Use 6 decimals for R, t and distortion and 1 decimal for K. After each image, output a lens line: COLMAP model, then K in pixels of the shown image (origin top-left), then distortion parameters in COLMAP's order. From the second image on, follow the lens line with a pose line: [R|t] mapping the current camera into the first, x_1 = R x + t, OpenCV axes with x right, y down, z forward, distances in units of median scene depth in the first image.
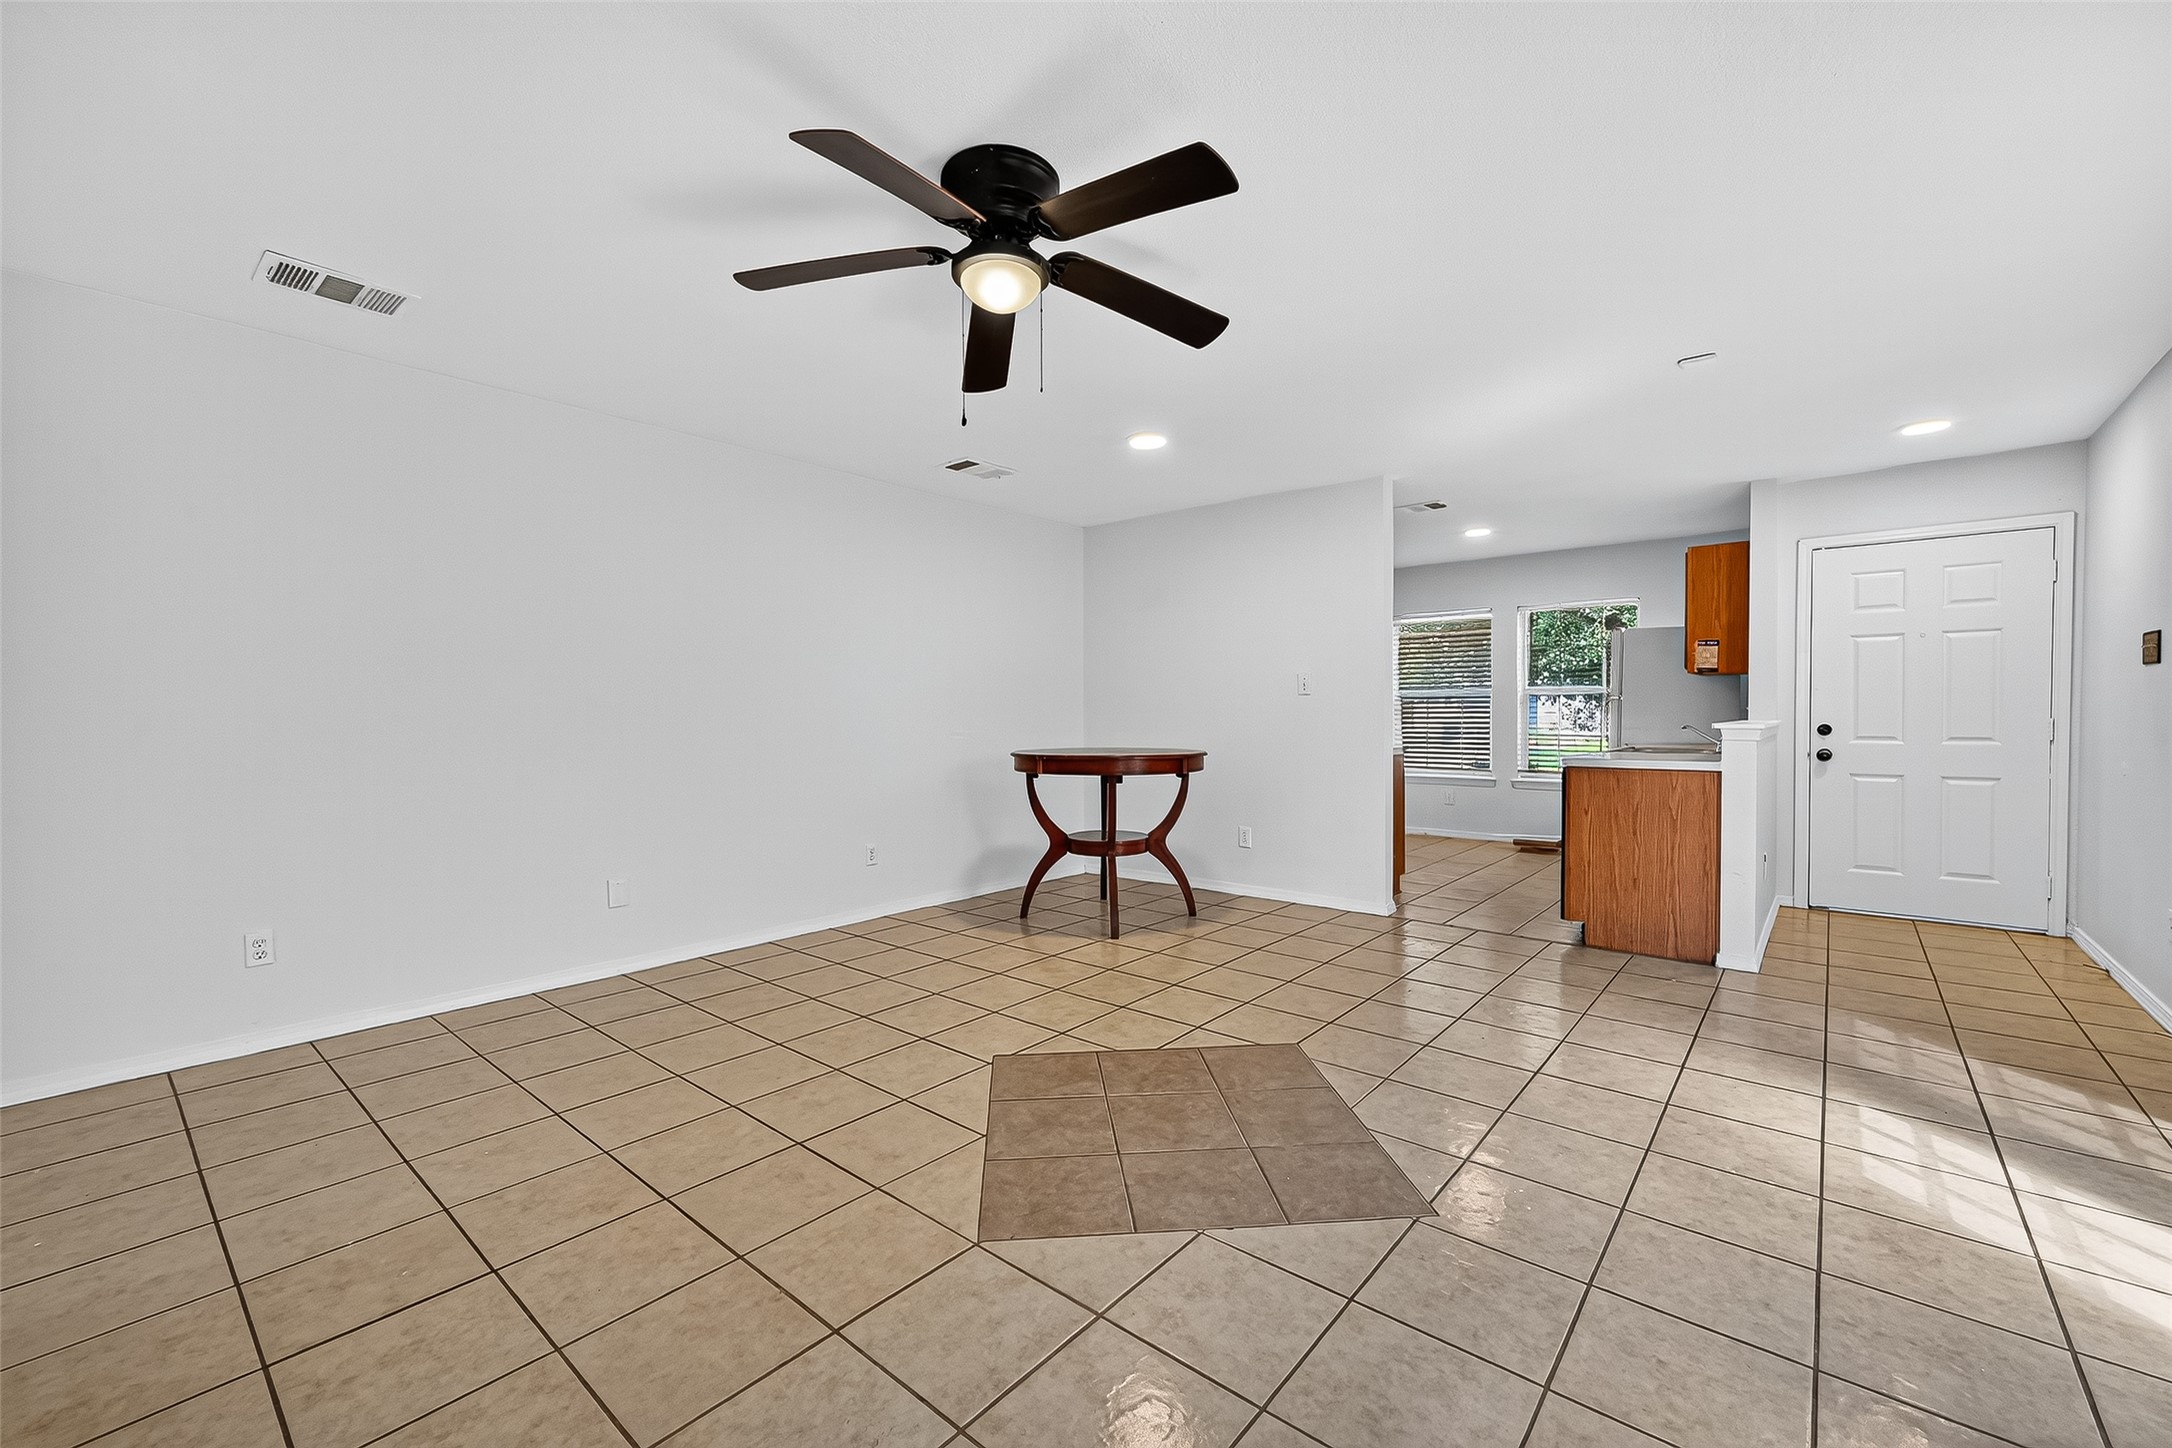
lens RADIAL K [[880.3, 0, 1092.5], [0, 880.3, 714.1], [0, 0, 1]] dist [-0.005870, -0.000314]
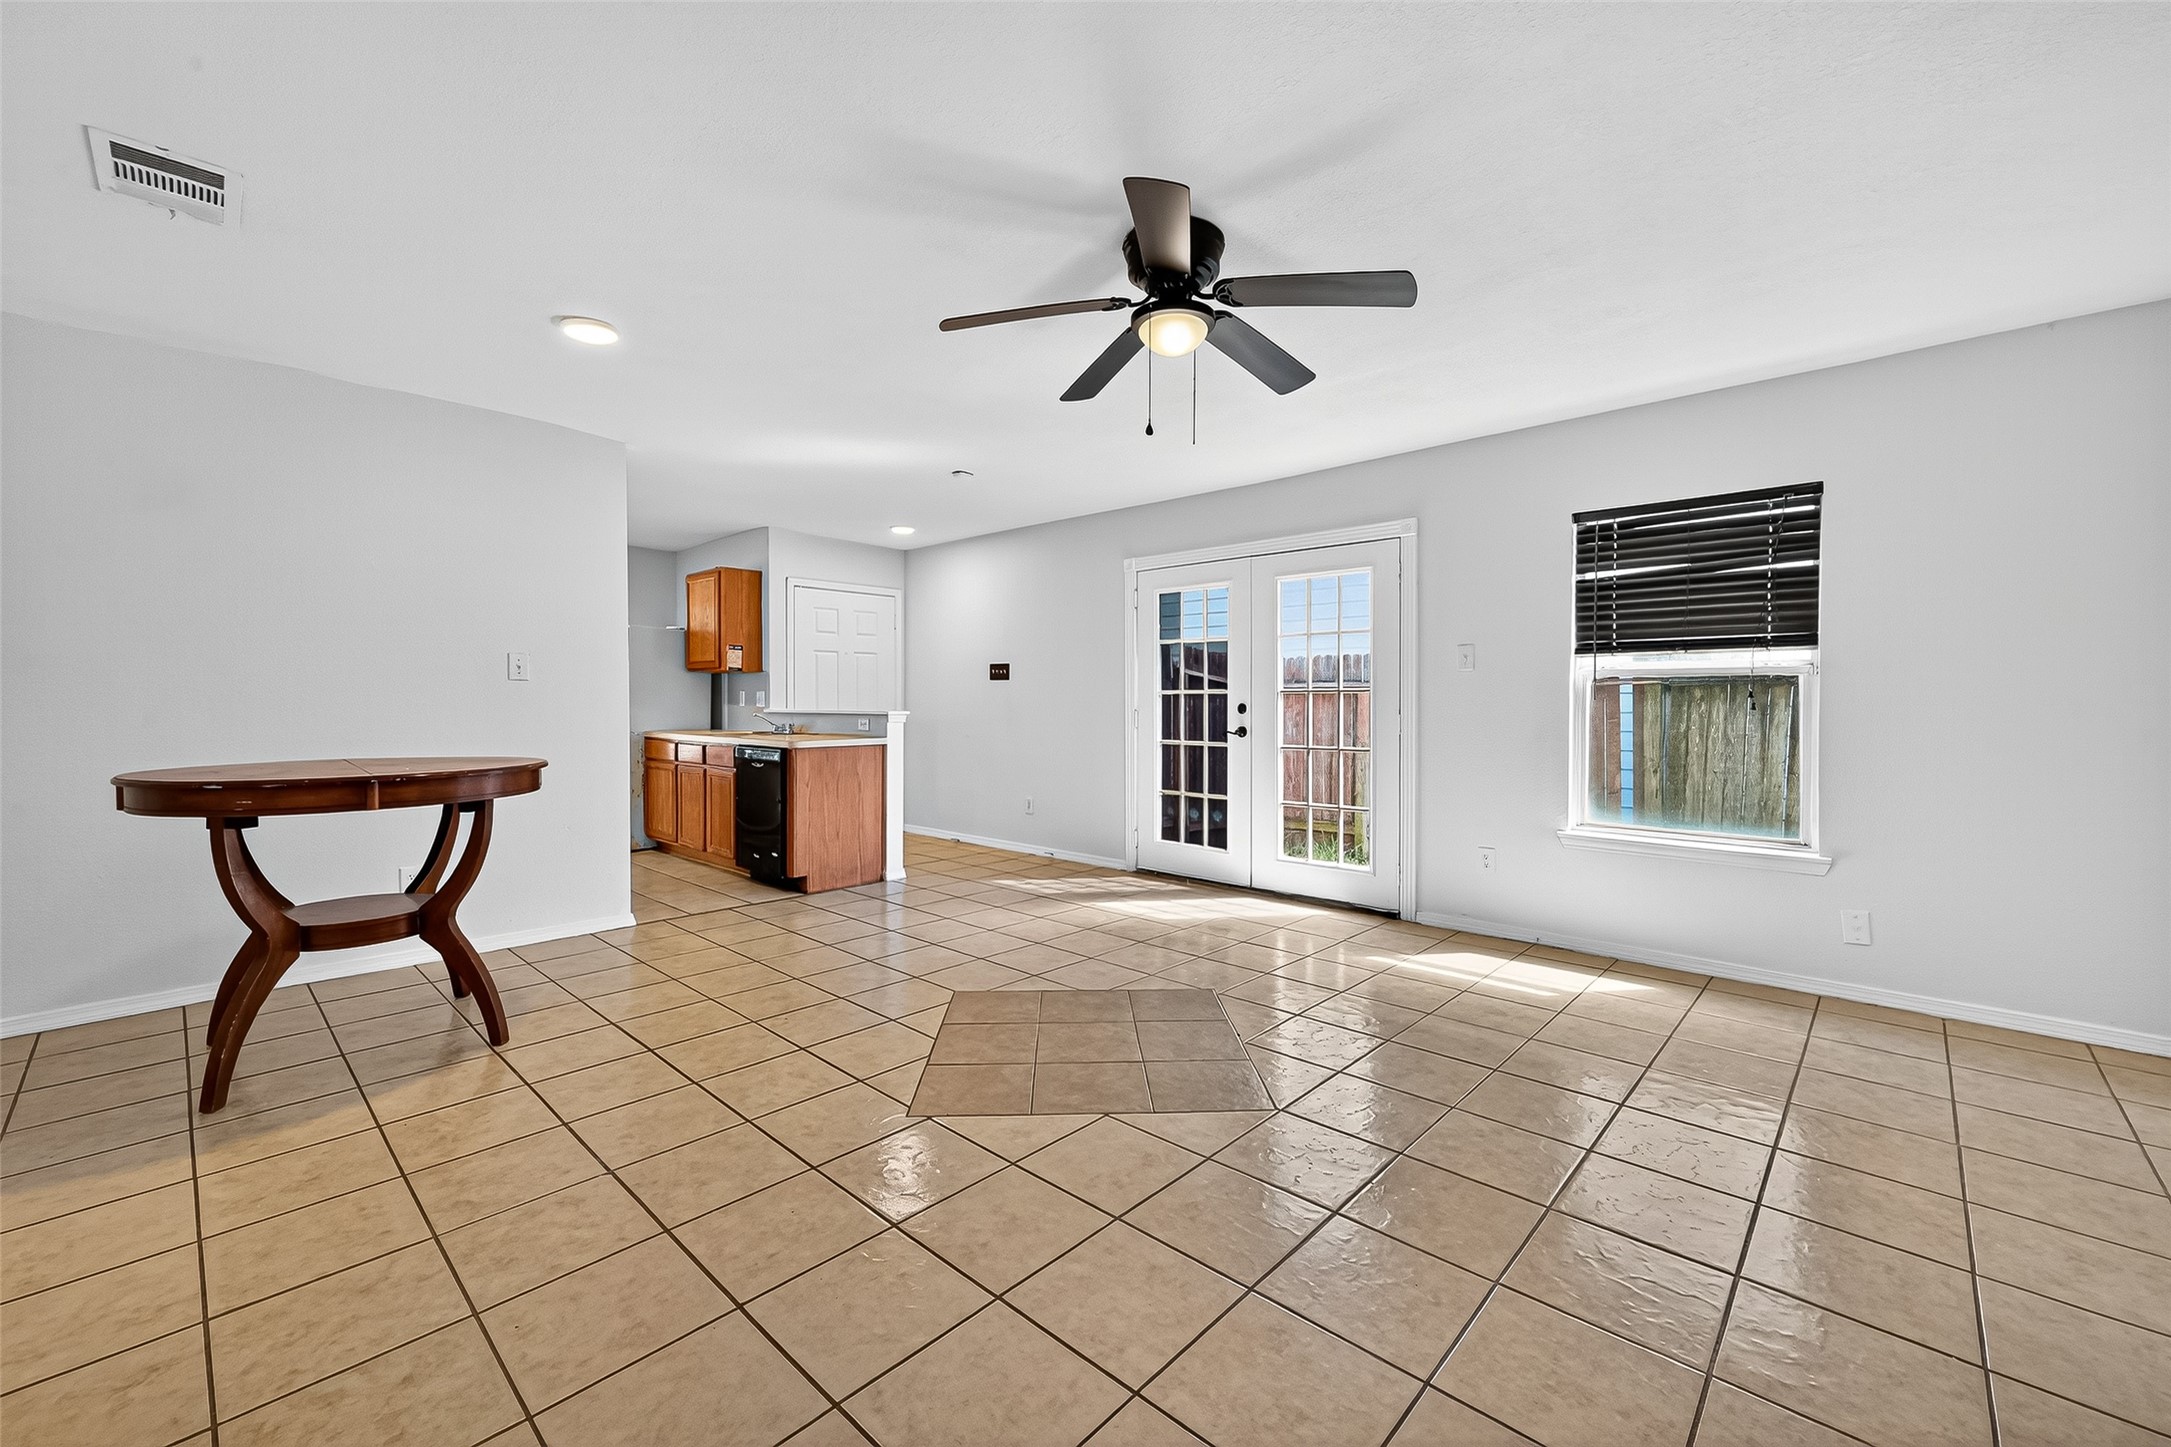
lens RADIAL K [[879.8, 0, 1092.0], [0, 879.8, 713.6], [0, 0, 1]] dist [-0.005870, -0.000314]
pose [[0.042607, -0.011237, 0.999029, -0.626021], [0.000505, 0.999937, 0.011226, -0.002145], [-0.999092, 0.000026, 0.042610, 0.529616]]
